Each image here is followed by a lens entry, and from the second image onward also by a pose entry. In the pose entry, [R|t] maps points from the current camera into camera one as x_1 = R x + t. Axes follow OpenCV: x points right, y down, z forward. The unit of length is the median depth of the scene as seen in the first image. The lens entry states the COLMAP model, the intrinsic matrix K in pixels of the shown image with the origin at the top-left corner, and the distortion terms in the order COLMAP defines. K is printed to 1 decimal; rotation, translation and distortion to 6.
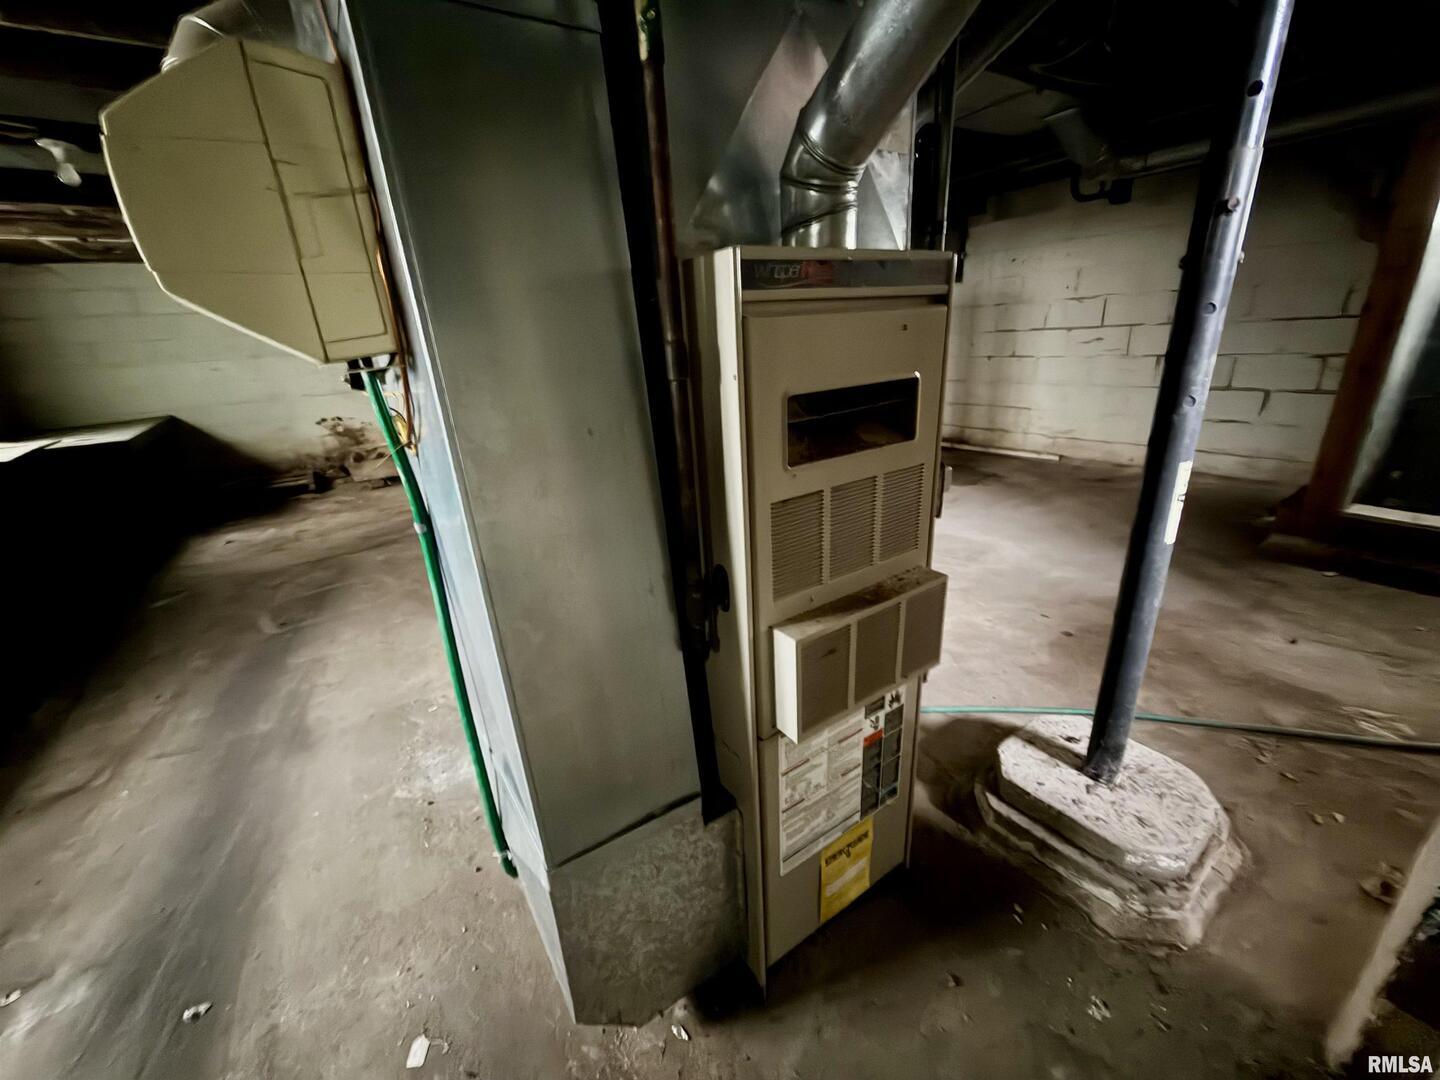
lens RADIAL K [[570.3, 0, 716.3], [0, 570.3, 541.2], [0, 0, 1]] dist [0.000190, -0.000251]
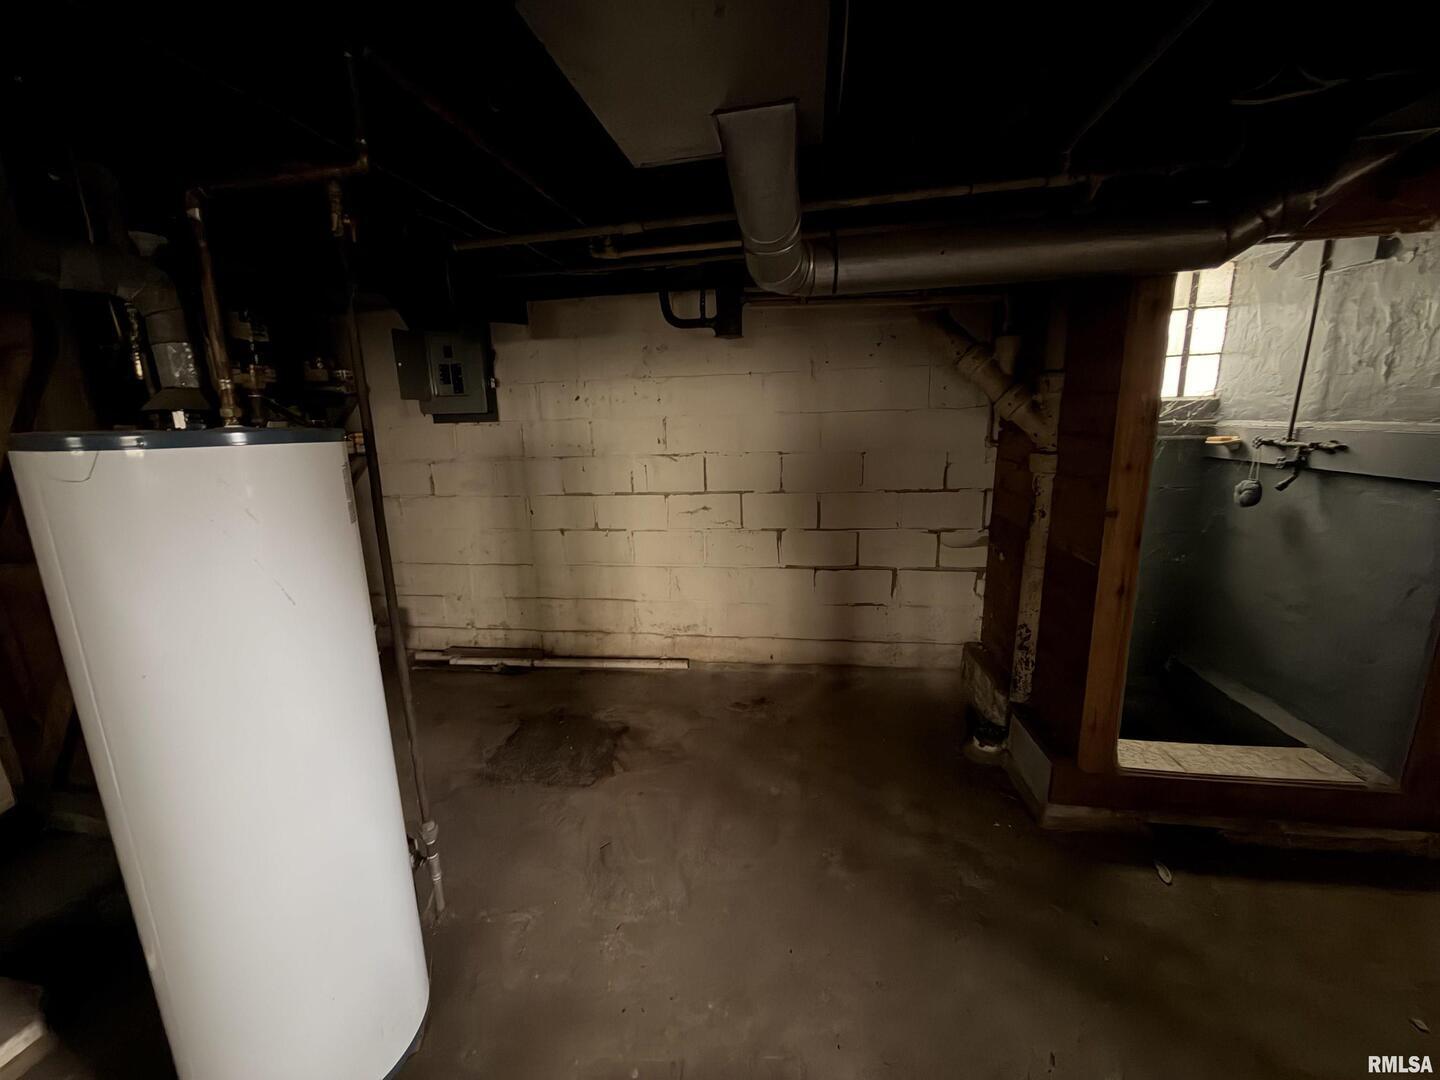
lens RADIAL K [[570.3, 0, 718.1], [0, 570.3, 543.4], [0, 0, 1]] dist [0.000190, -0.000251]
pose [[0.688997, -0.107628, 0.716729, 0.133799], [0.234868, 0.968703, -0.080315, -0.227104], [-0.685653, 0.223674, 0.692712, 0.446526]]
